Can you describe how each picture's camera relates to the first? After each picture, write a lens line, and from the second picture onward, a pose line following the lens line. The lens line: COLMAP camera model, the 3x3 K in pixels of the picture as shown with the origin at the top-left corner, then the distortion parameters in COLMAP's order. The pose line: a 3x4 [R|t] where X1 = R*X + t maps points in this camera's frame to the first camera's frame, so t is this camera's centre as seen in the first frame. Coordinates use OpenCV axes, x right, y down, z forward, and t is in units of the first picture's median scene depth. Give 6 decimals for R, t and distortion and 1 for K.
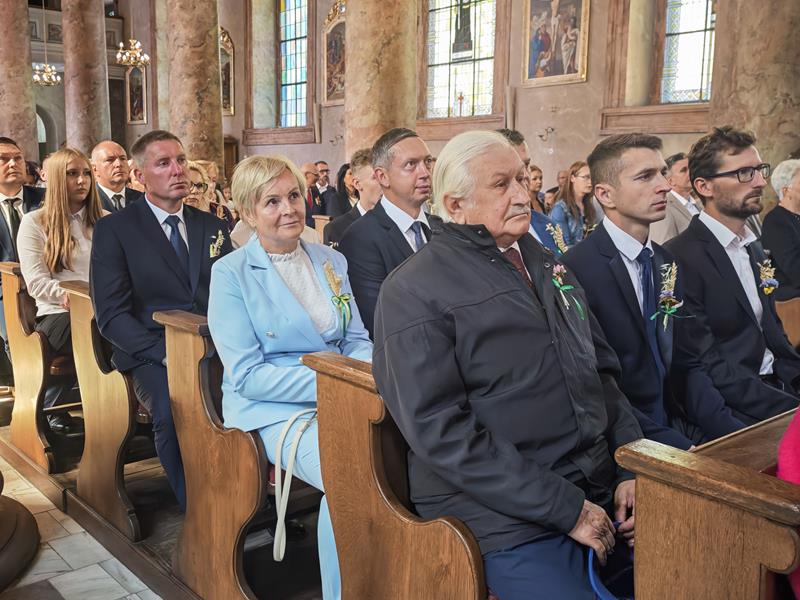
lens RADIAL K [[819.8, 0, 400.0], [0, 819.8, 299.2], [0, 0, 1]] dist [-0.001795, 0.000000]
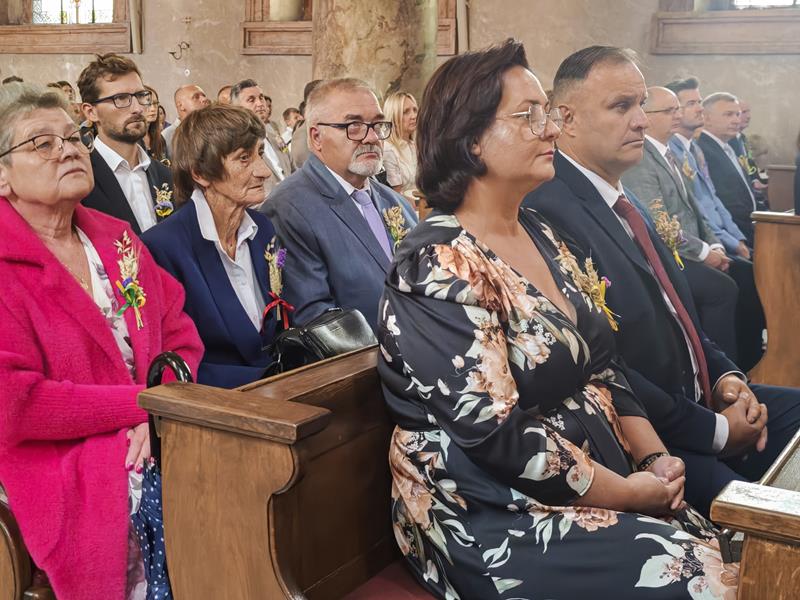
lens RADIAL K [[1073.1, 0, 399.9], [0, 1073.1, 300.3], [0, 0, 1]] dist [0.025523, 0.000000]
pose [[0.953419, -0.035598, 0.299541, 0.120152], [0.026357, 0.999045, 0.034836, 0.022665], [-0.300495, -0.025319, 0.953447, -0.149296]]
